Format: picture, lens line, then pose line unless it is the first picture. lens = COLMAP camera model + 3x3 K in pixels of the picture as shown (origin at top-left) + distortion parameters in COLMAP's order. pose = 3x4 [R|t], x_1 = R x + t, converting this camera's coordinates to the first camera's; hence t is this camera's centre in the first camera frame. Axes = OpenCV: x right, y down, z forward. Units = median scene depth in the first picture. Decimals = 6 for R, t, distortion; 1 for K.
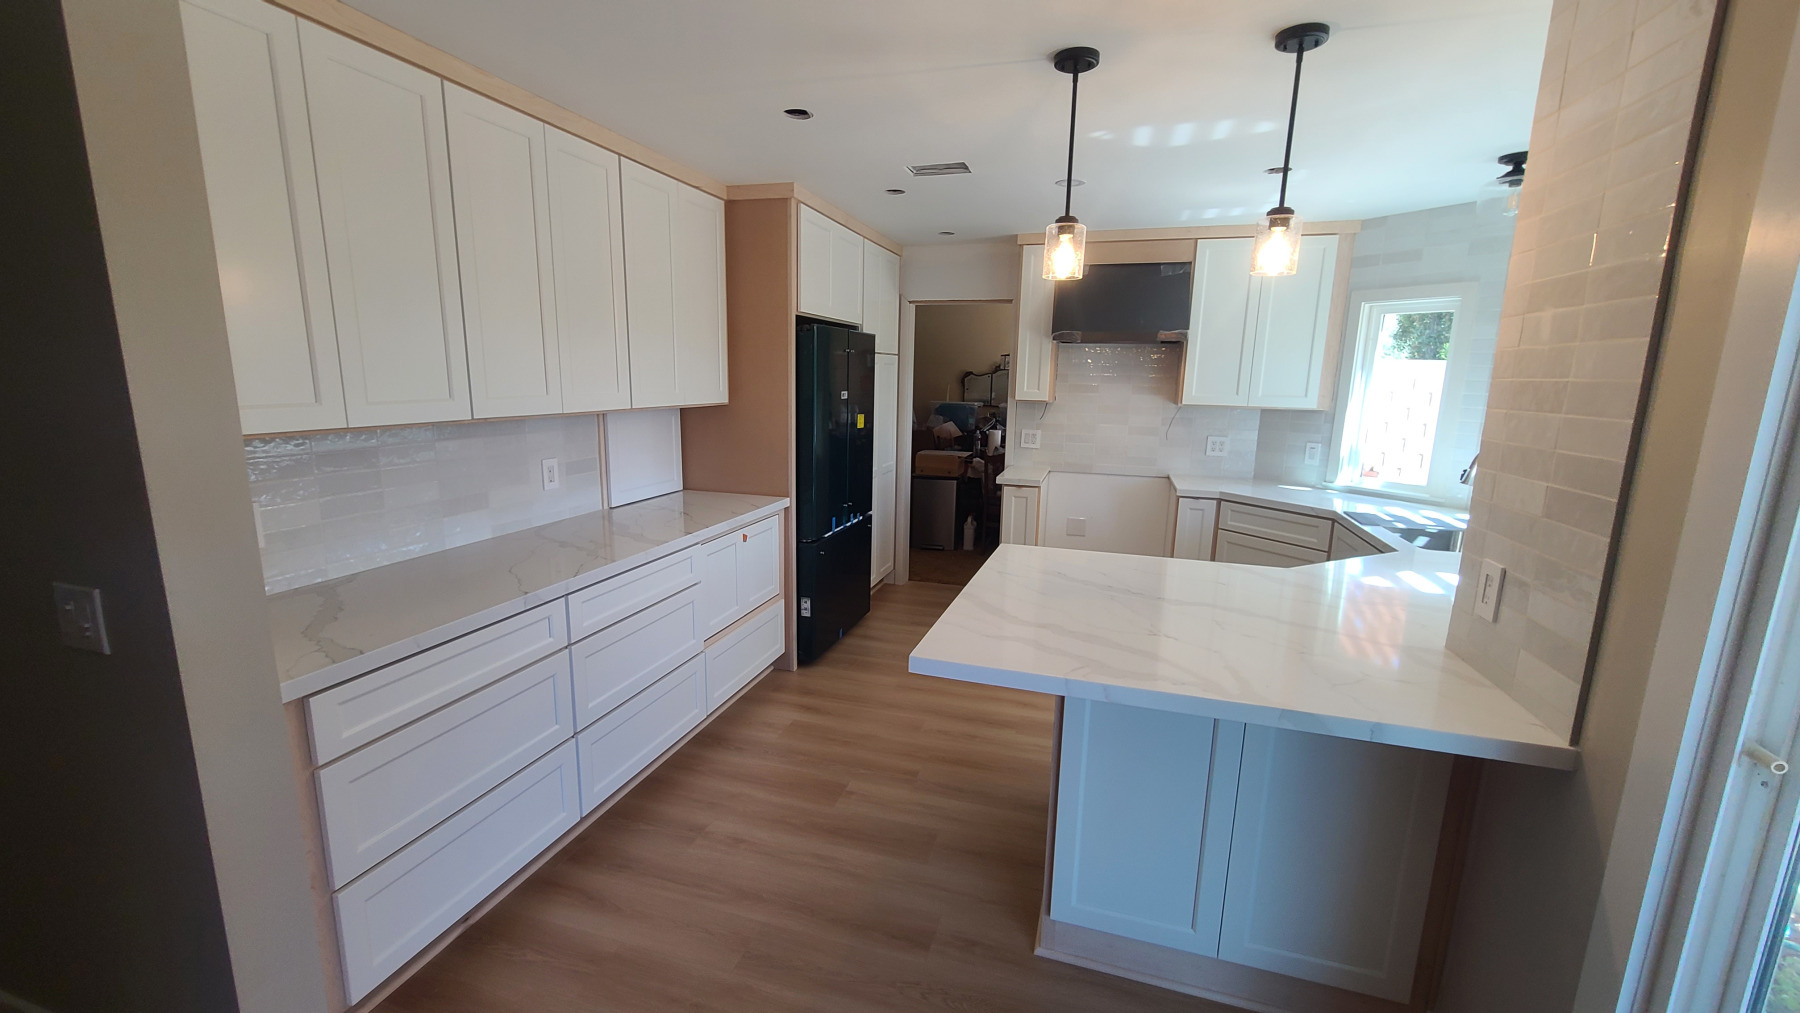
lens RADIAL K [[728.3, 0, 879.2], [0, 728.3, 511.6], [0, 0, 1]] dist [-0.001010, 0.000051]
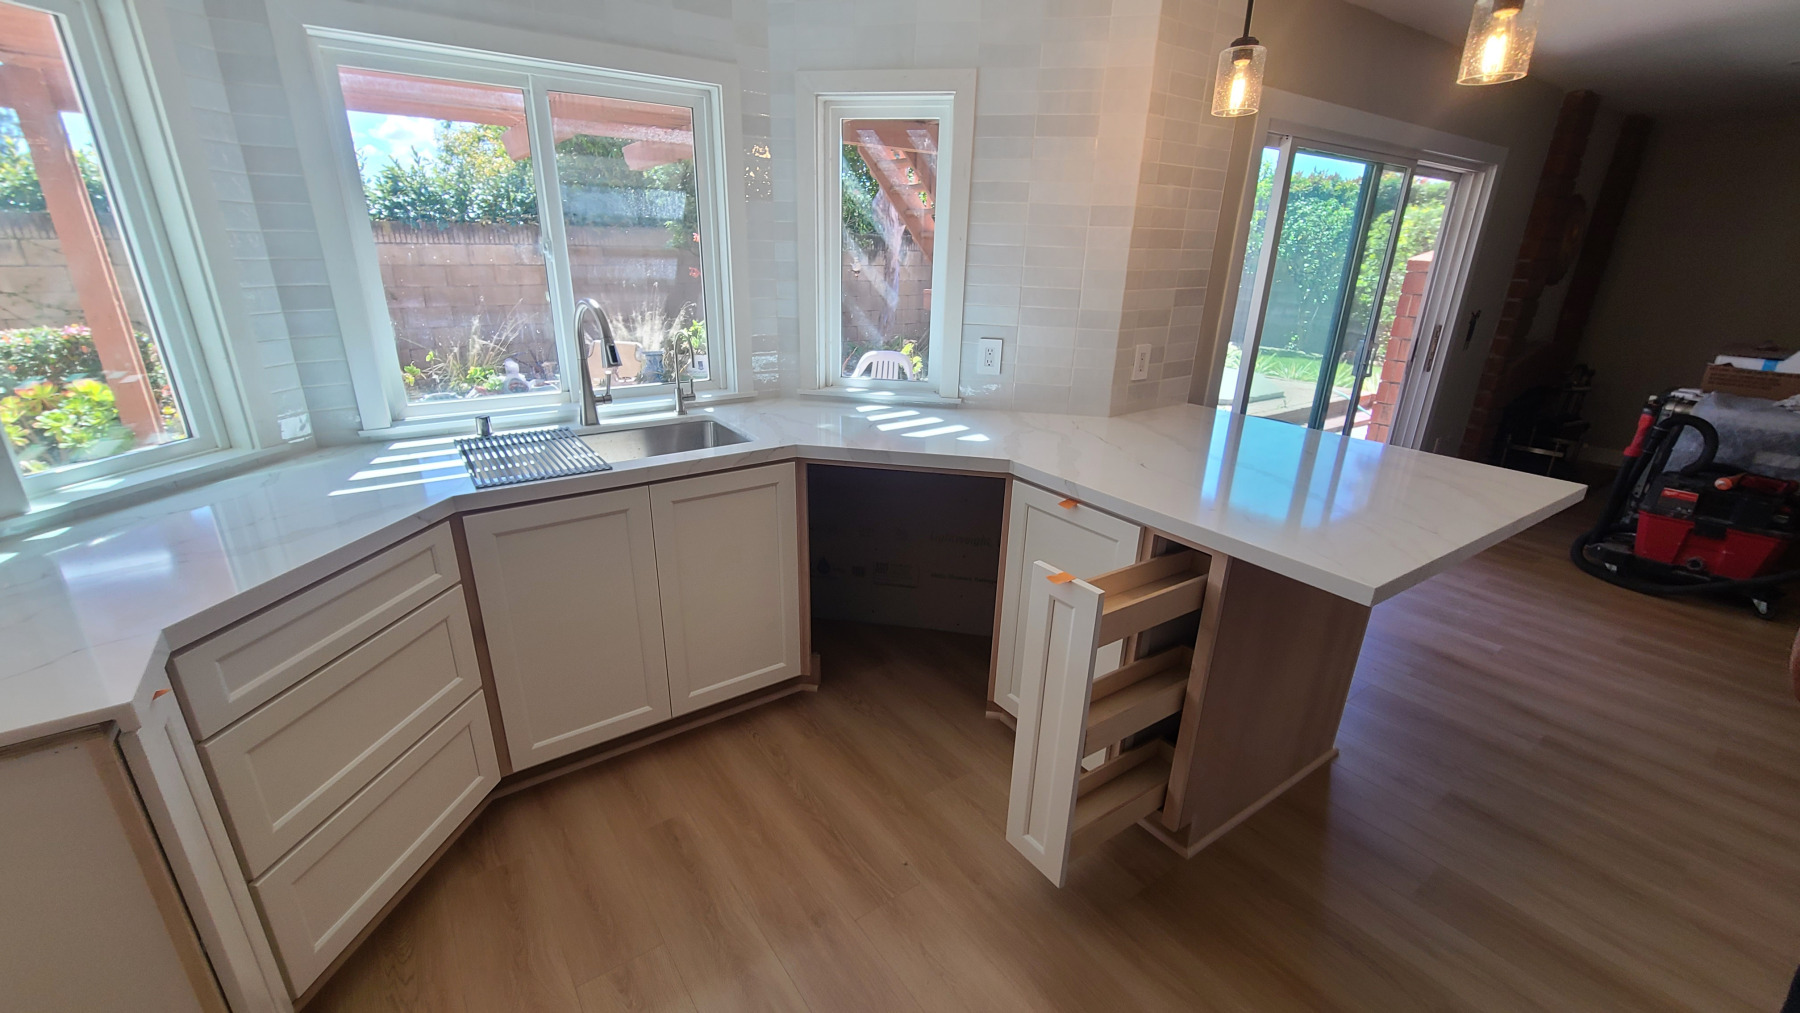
lens RADIAL K [[730.8, 0, 895.2], [0, 730.8, 511.7], [0, 0, 1]] dist [0.000034, -0.003585]
pose [[-0.801680, -0.237786, 0.548423, 0.105936], [0.079272, 0.867076, 0.491828, -0.164685], [-0.592474, 0.437763, -0.676267, 0.933257]]
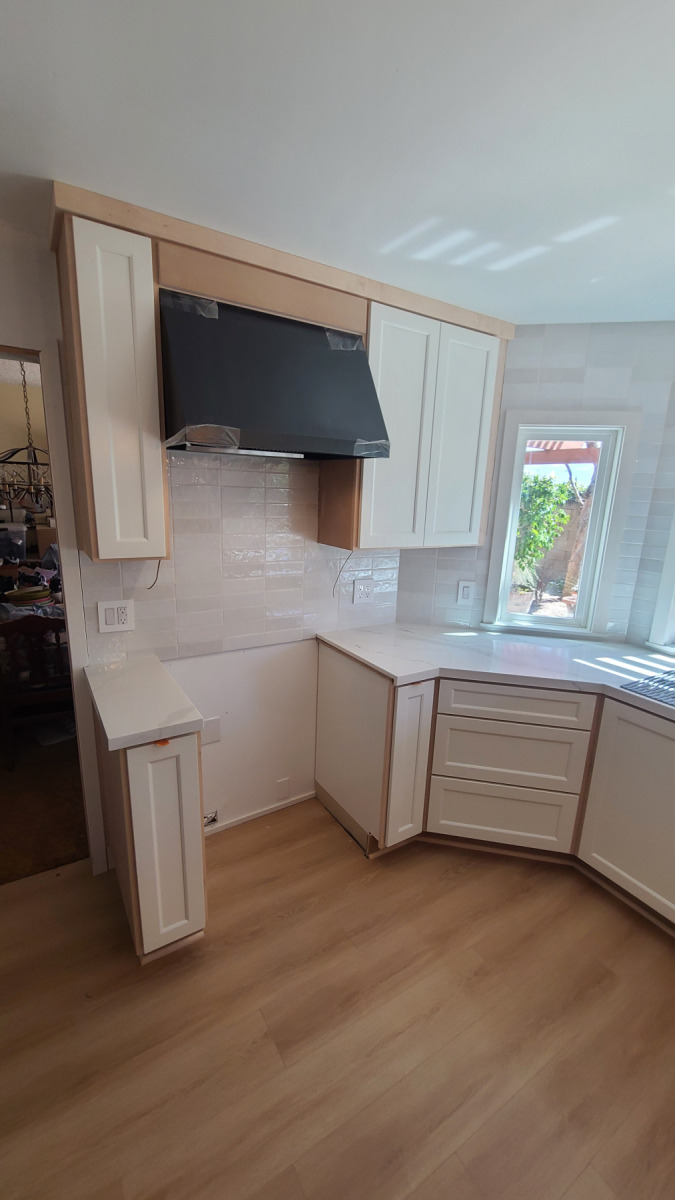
lens RADIAL K [[485.6, 0, 340.5], [0, 485.6, 604.6], [0, 0, 1]] dist [-0.001010, 0.000051]
pose [[0.636105, -0.173409, 0.751864, 0.040027], [0.120490, 0.984789, 0.125192, -0.154012], [-0.762137, 0.010957, 0.647323, 0.704304]]
